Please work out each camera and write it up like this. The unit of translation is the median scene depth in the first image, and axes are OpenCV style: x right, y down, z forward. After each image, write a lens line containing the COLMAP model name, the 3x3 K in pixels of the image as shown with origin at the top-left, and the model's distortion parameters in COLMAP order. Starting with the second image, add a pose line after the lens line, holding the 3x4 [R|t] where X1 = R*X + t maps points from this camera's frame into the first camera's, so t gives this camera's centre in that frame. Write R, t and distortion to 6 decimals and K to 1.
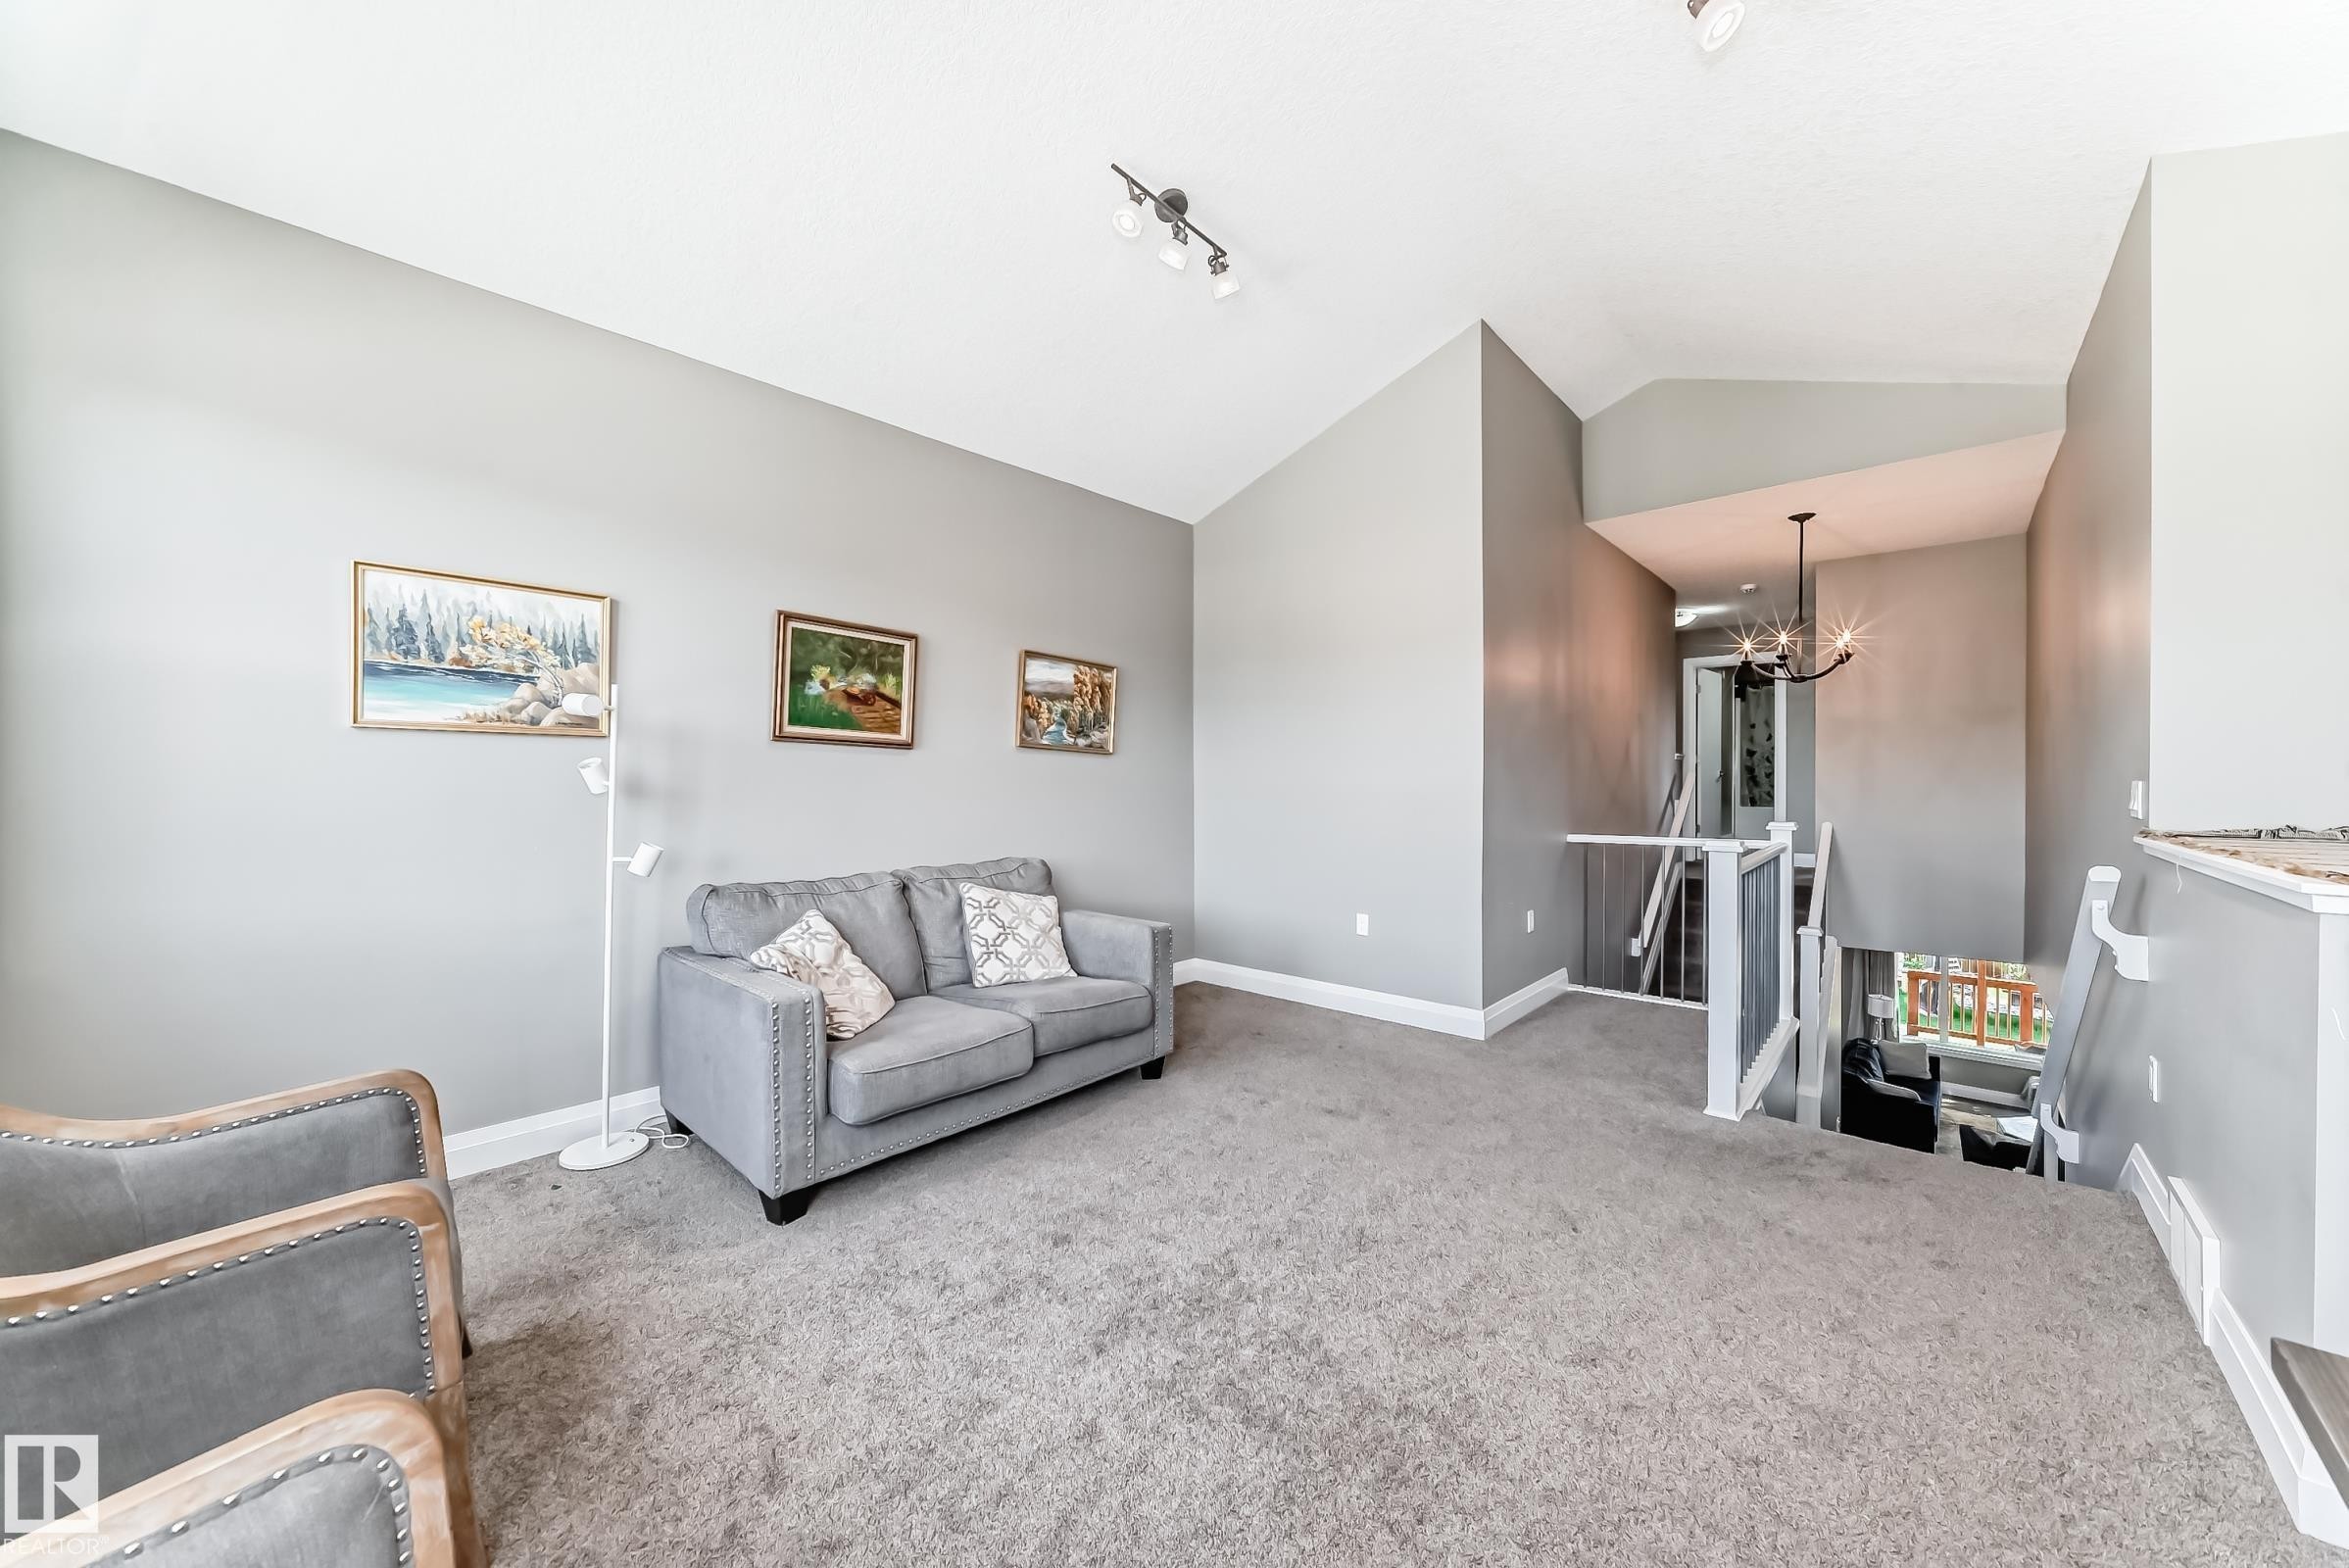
lens RADIAL K [[837.8, 0, 1181.1], [0, 837.8, 788.7], [0, 0, 1]] dist [-0.023349, 0.005292]
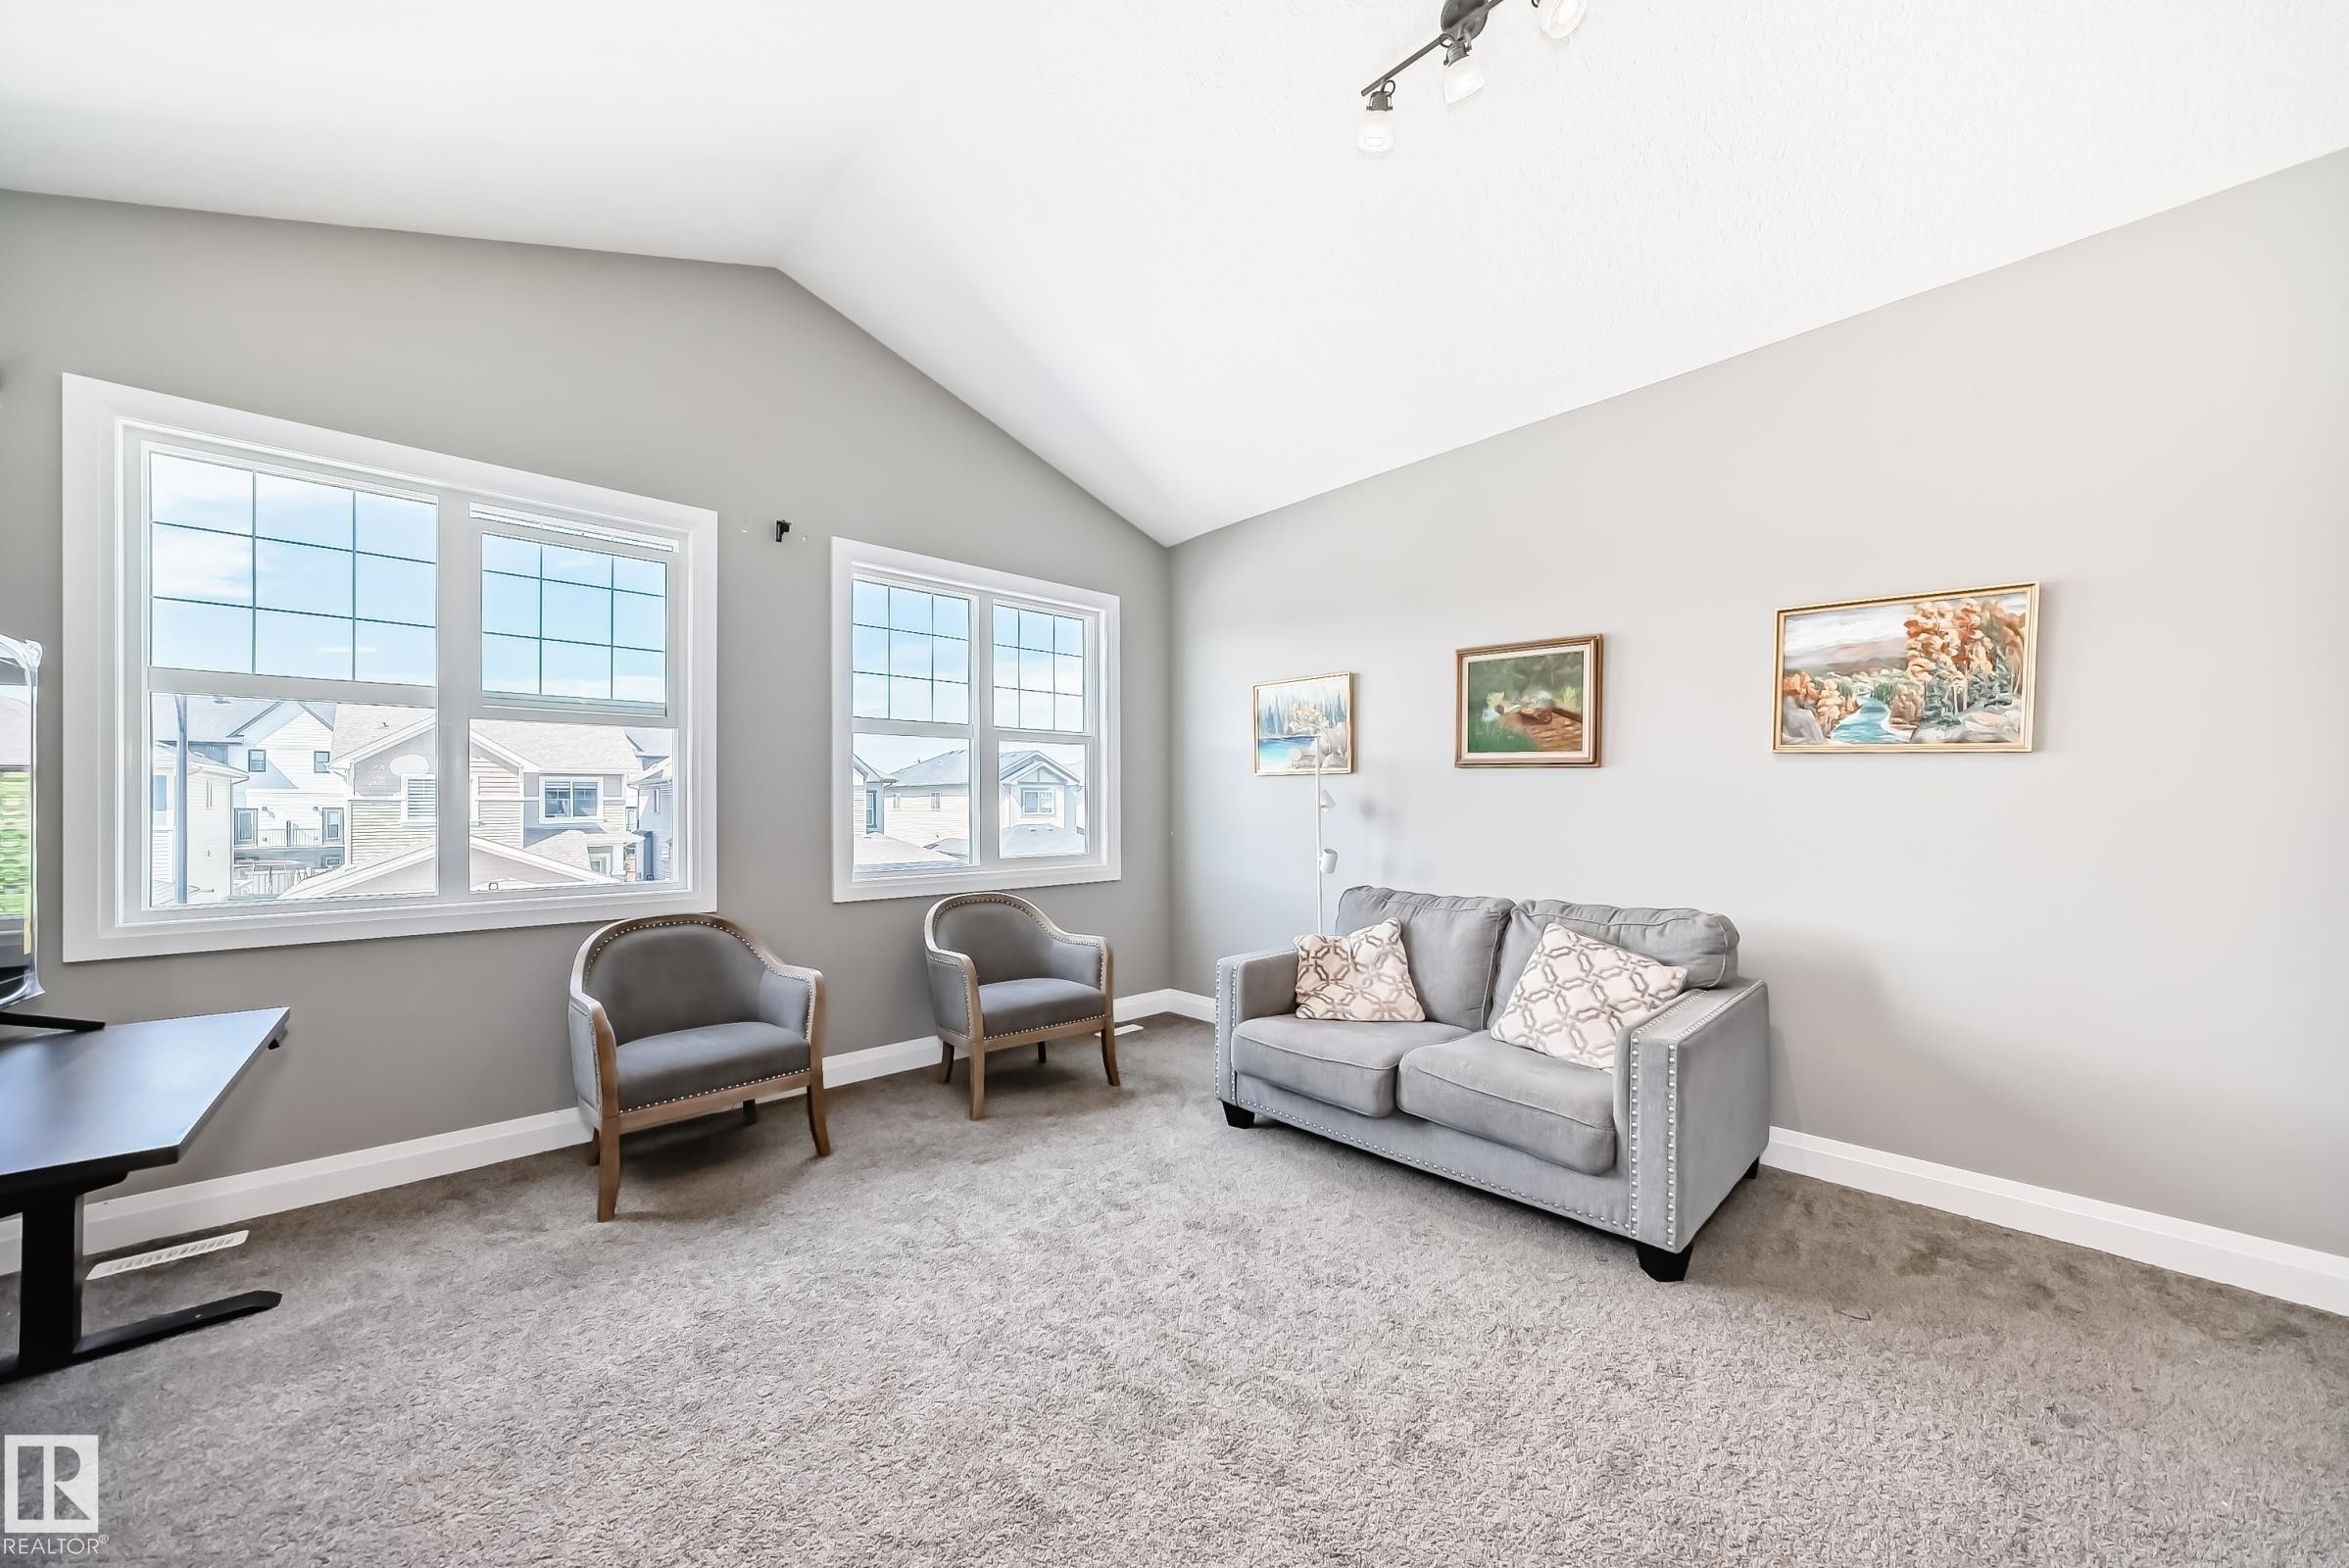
lens RADIAL K [[837.8, 0, 1181.8], [0, 837.8, 791.3], [0, 0, 1]] dist [-0.023349, 0.005292]
pose [[-0.078610, -0.009036, -0.996865, 0.608373], [-0.002063, 0.999958, -0.008902, -0.014331], [0.996903, 0.001357, -0.078625, 0.672212]]
